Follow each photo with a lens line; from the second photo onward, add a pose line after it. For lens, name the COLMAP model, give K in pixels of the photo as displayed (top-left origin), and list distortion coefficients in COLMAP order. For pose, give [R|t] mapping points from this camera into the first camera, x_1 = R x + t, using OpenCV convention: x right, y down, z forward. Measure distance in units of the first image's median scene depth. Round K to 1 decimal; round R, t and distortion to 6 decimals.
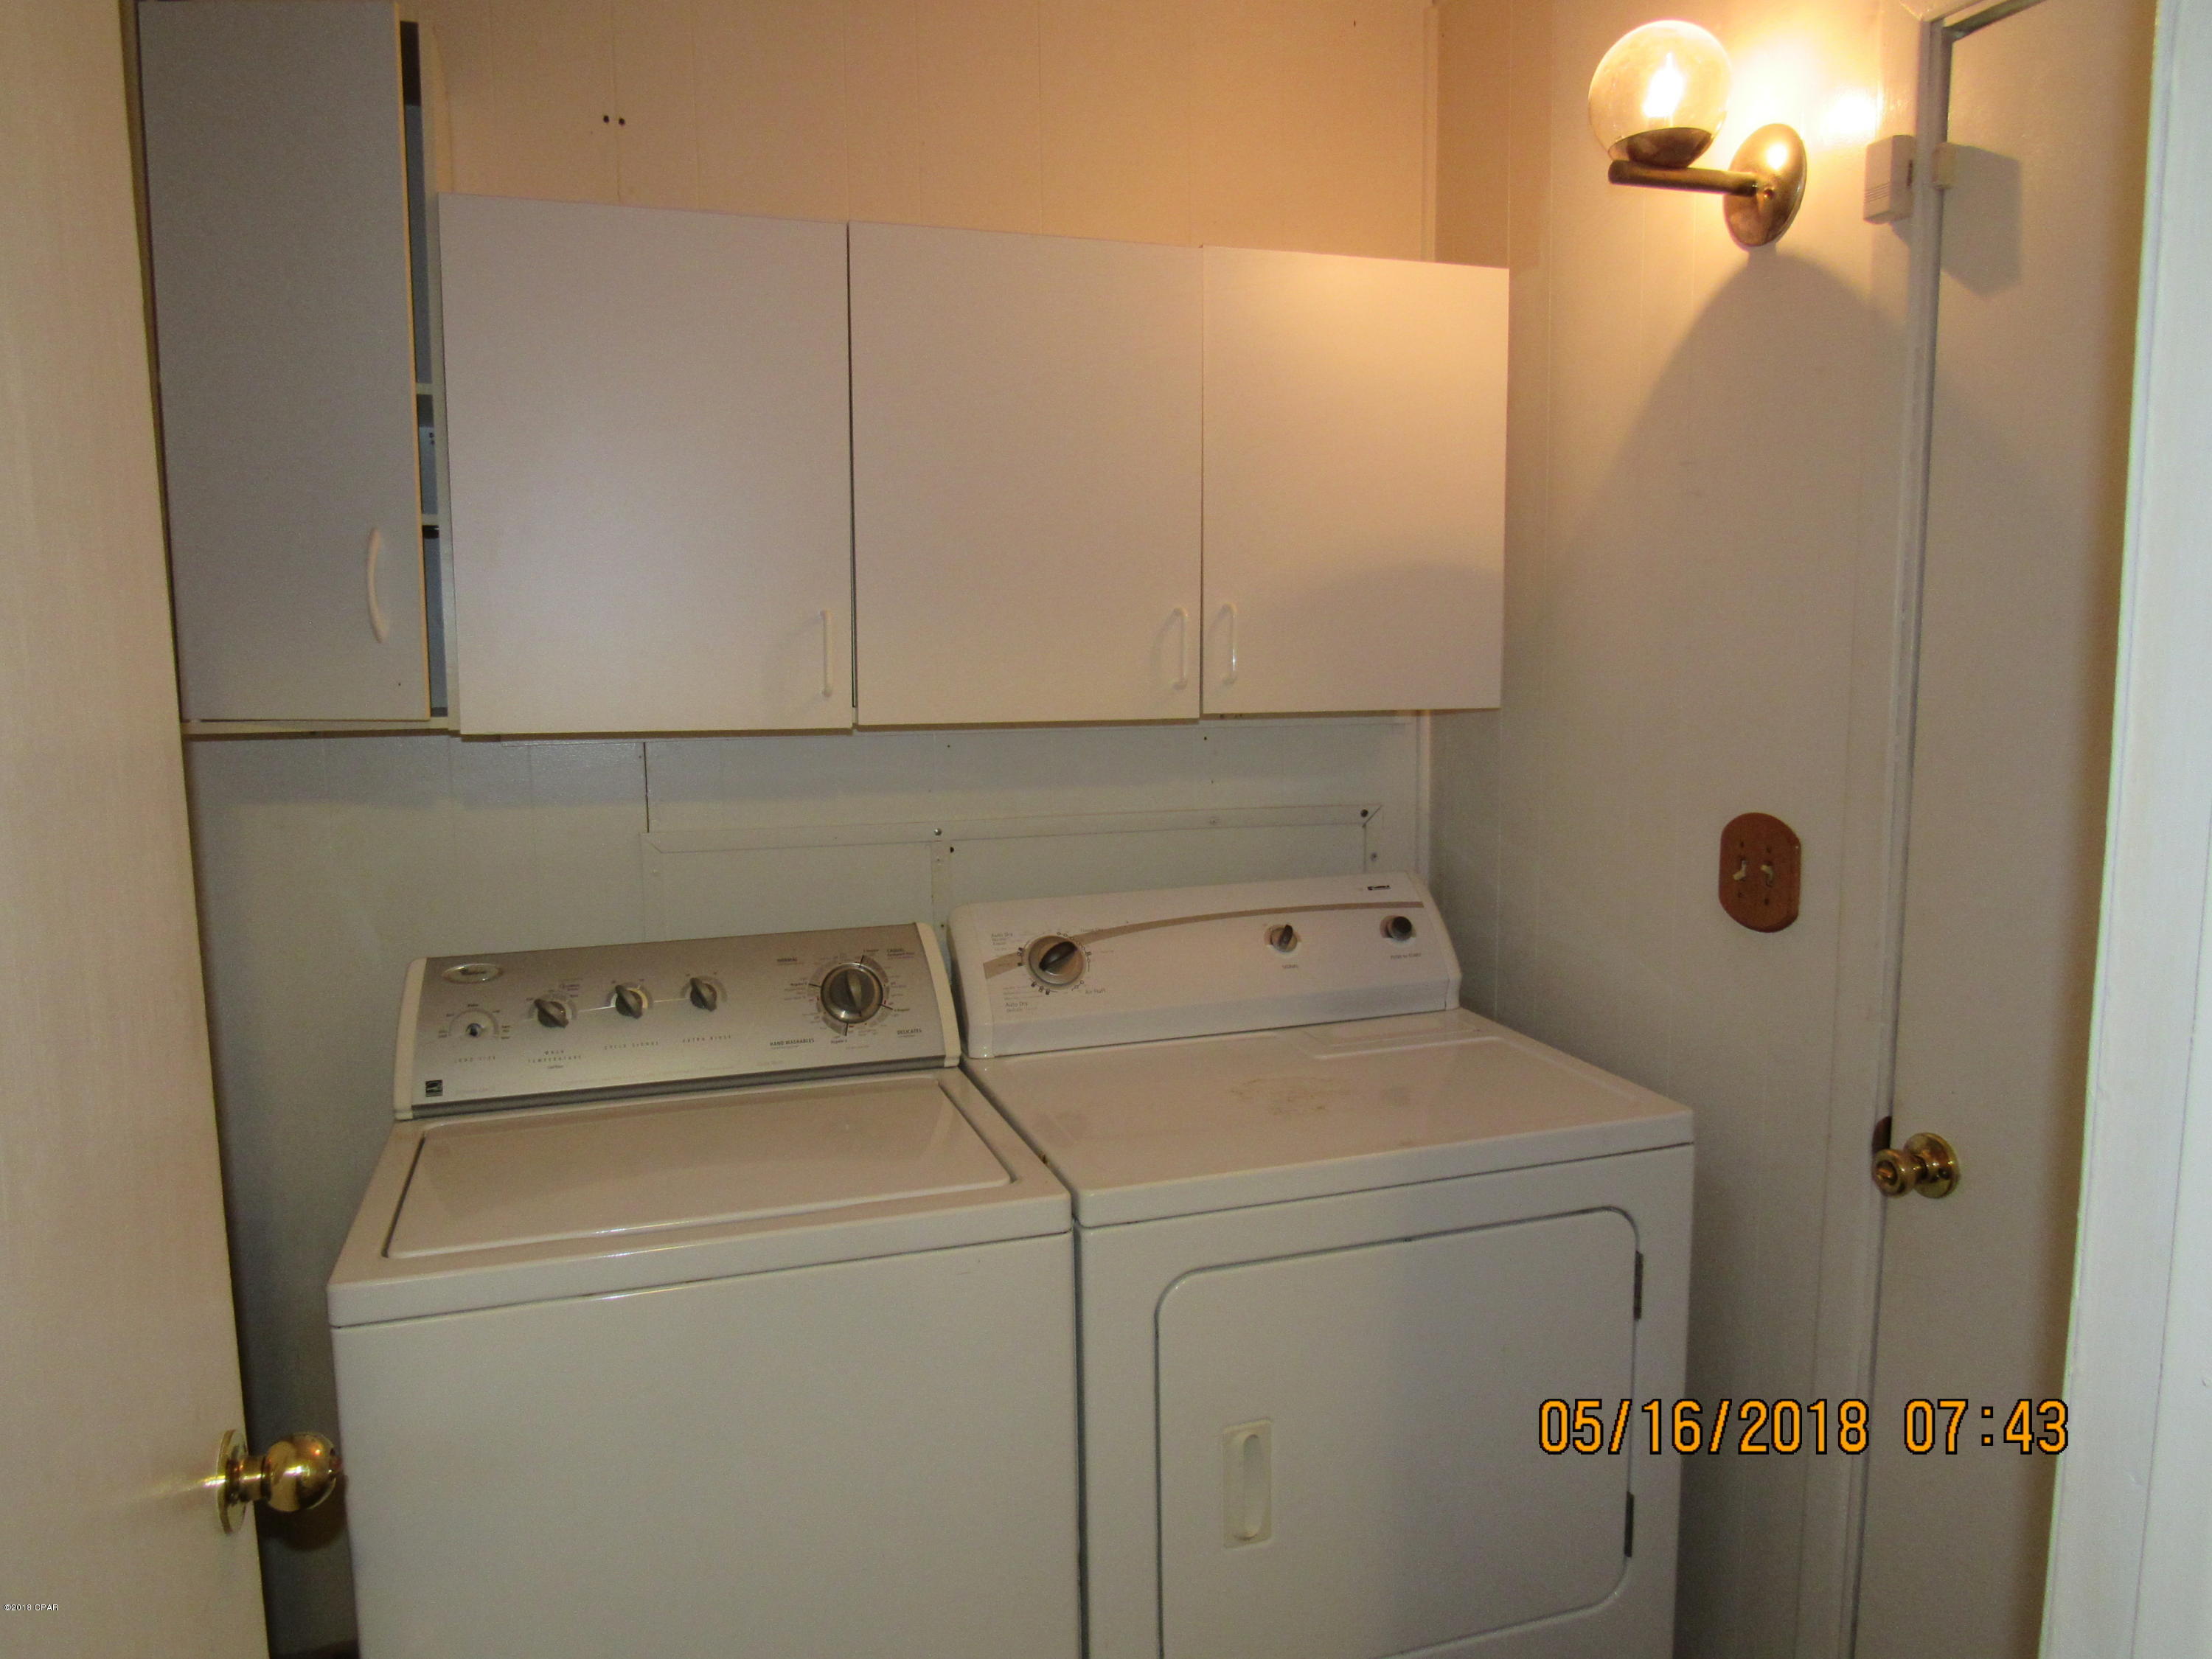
lens RADIAL K [[1562.5, 0, 1106.0], [0, 1562.5, 829.5], [0, 0, 1]] dist [-0.035714, -0.000954]
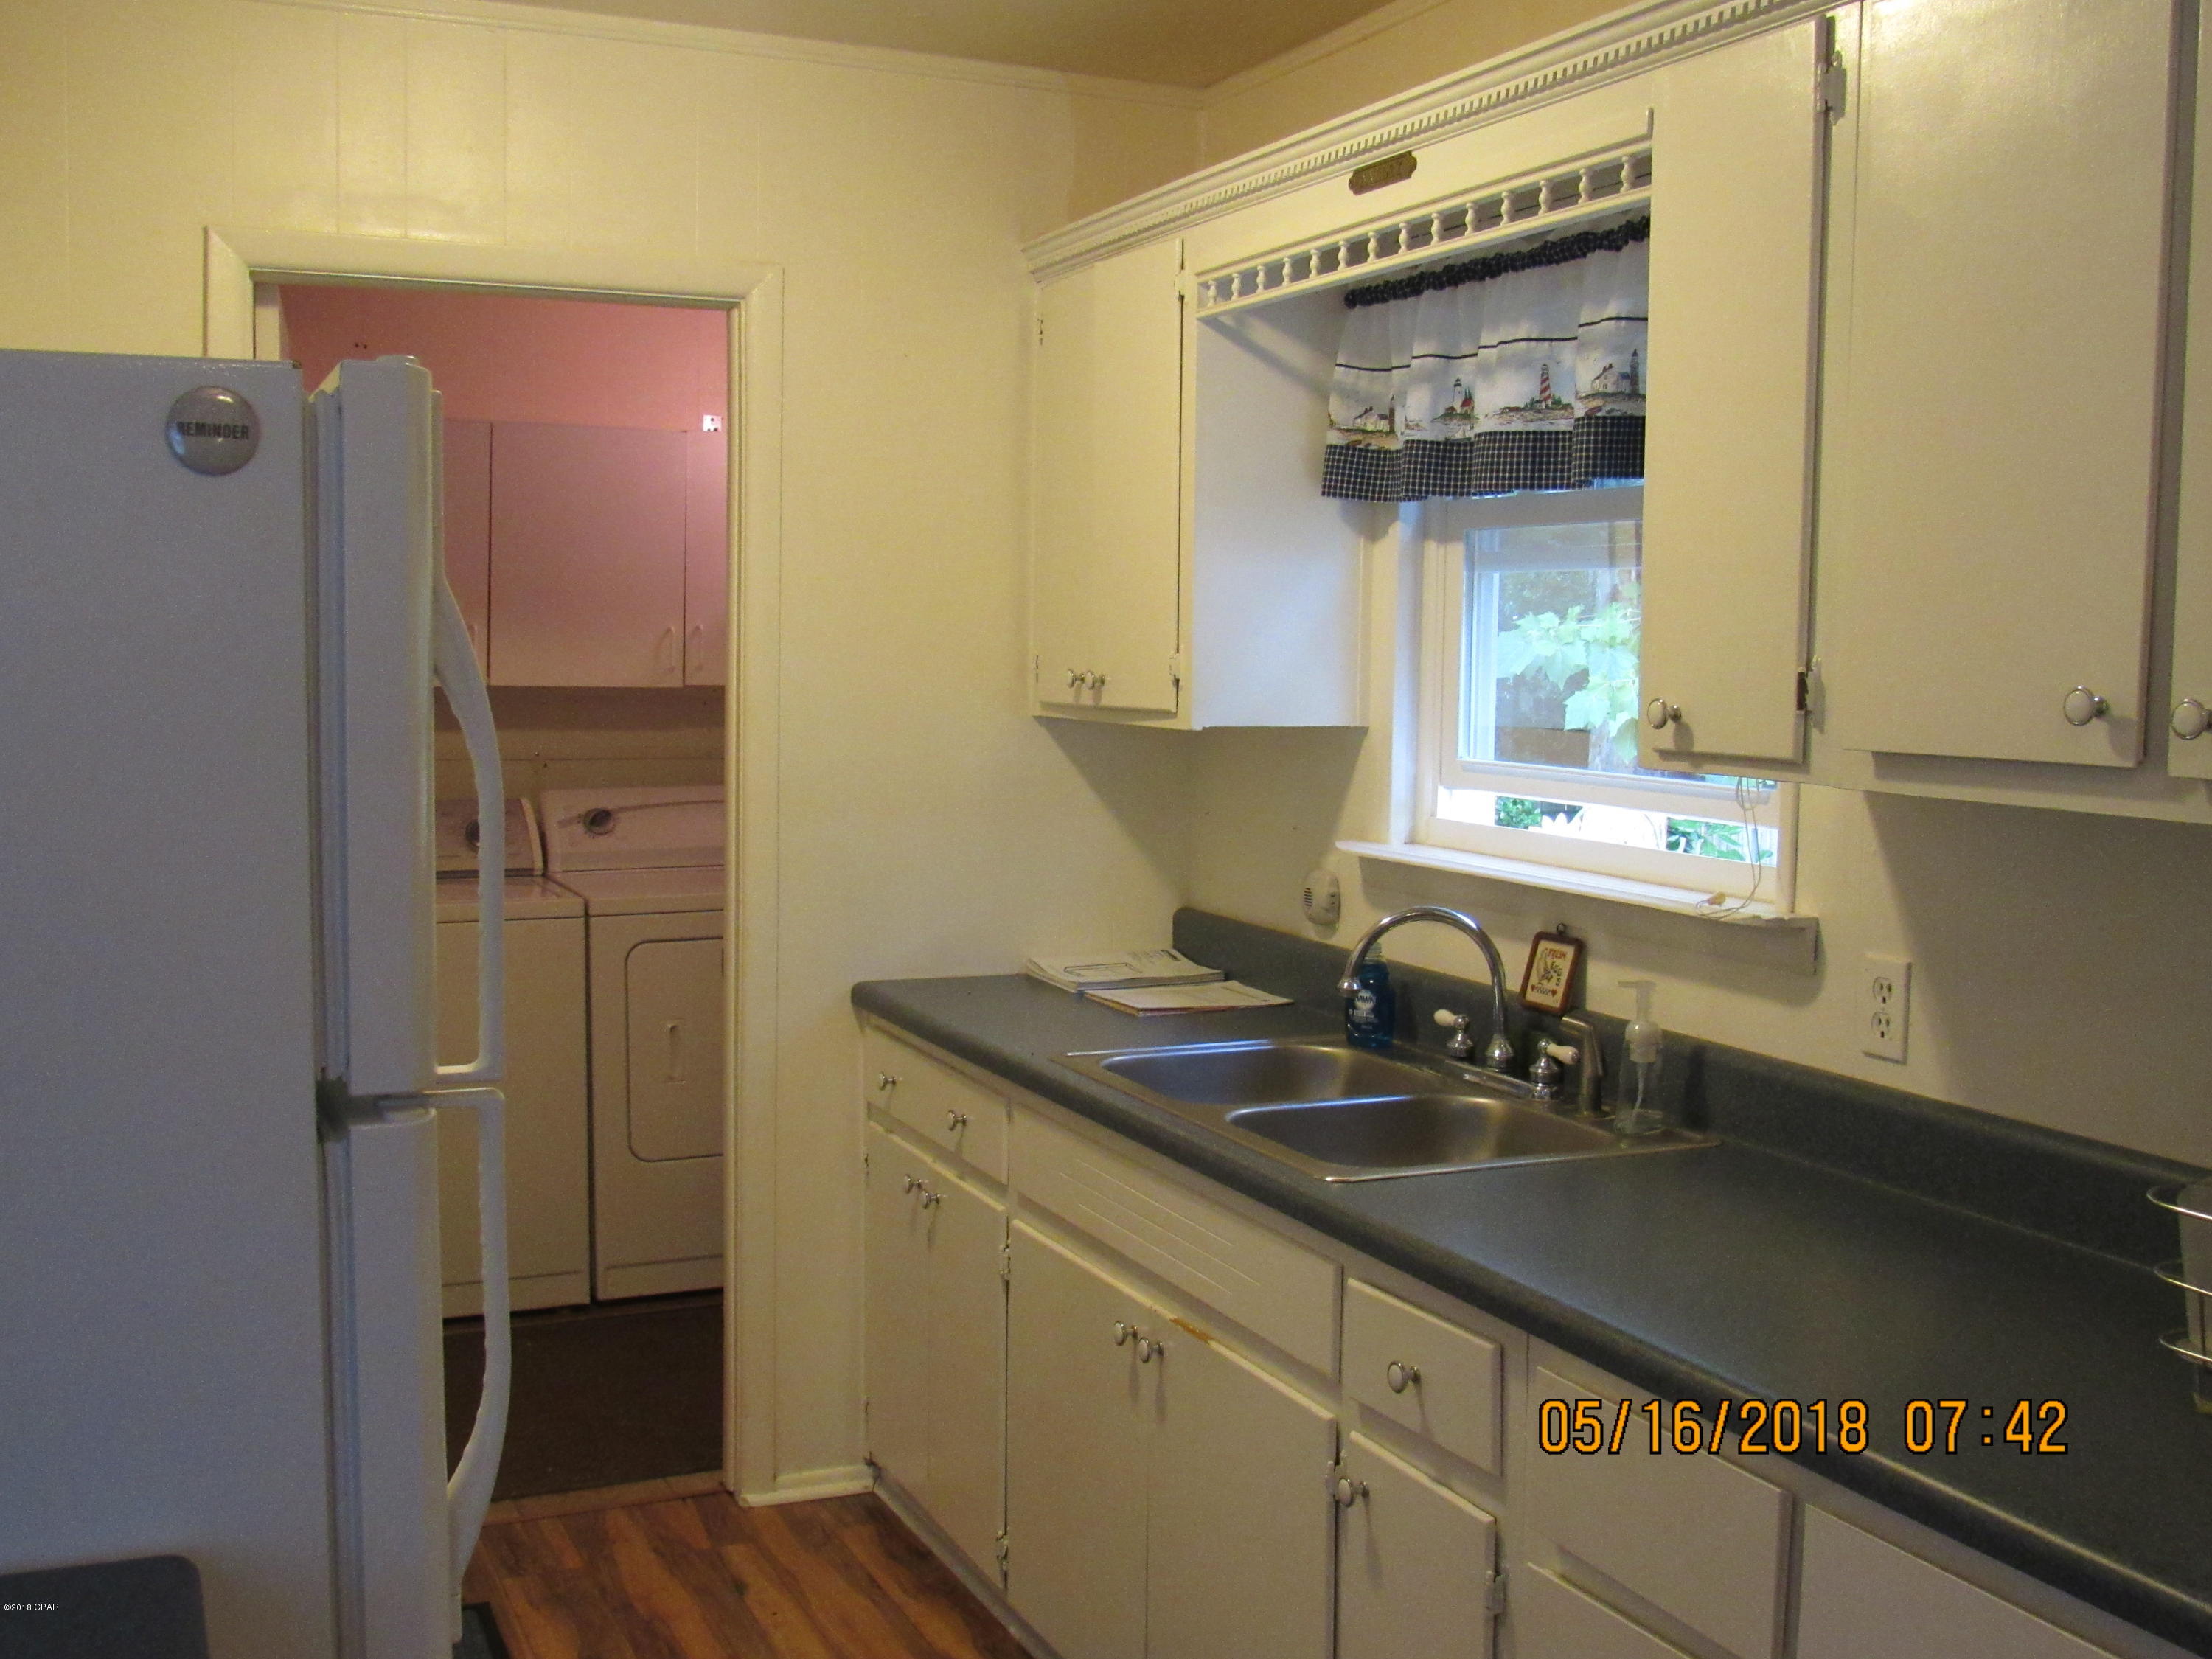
lens RADIAL K [[2271.8, 0, 1106.0], [0, 2271.8, 829.5], [0, 0, 1]] dist [-0.013142, -0.005190]
pose [[0.994076, 0.013609, 0.107836, 0.272350], [-0.010705, 0.999566, -0.027461, 0.163037], [-0.108162, 0.026144, 0.993789, -1.699474]]
